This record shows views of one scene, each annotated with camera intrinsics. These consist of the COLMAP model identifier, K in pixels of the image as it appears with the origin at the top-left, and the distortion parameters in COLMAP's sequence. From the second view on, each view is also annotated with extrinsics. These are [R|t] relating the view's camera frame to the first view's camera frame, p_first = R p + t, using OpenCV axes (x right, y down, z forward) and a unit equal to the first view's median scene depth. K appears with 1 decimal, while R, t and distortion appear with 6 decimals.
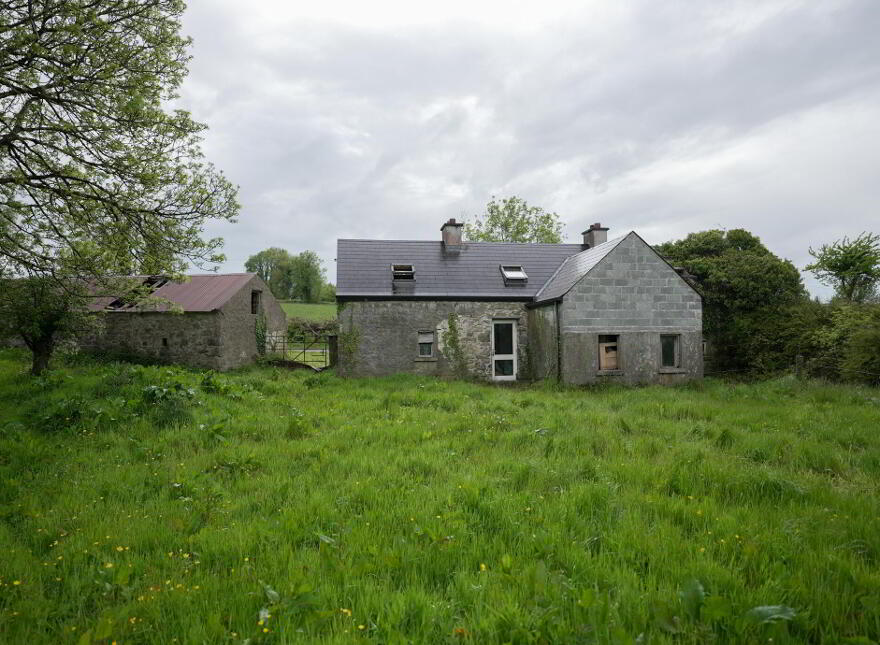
lens RADIAL K [[525.9, 0, 420.9], [0, 525.9, 323.1], [0, 0, 1]] dist [-0.041323, 0.024451]
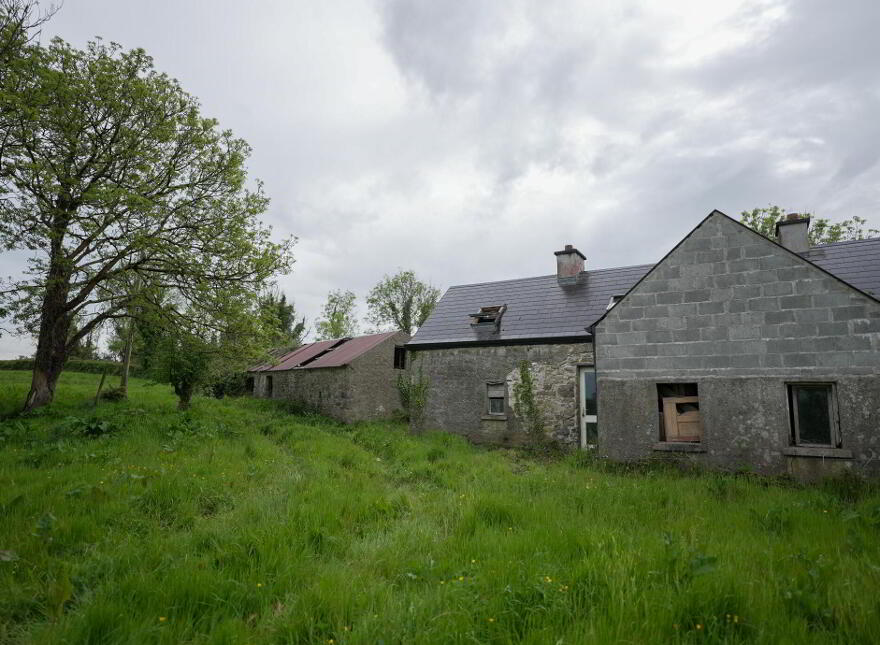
lens RADIAL K [[525.9, 0, 433.5], [0, 525.9, 324.0], [0, 0, 1]] dist [-0.041323, 0.024451]
pose [[0.771776, -0.075179, -0.631435, 0.464563], [-0.004999, 0.992239, -0.124247, 0.026945], [0.635875, 0.099047, 0.765410, 0.307623]]
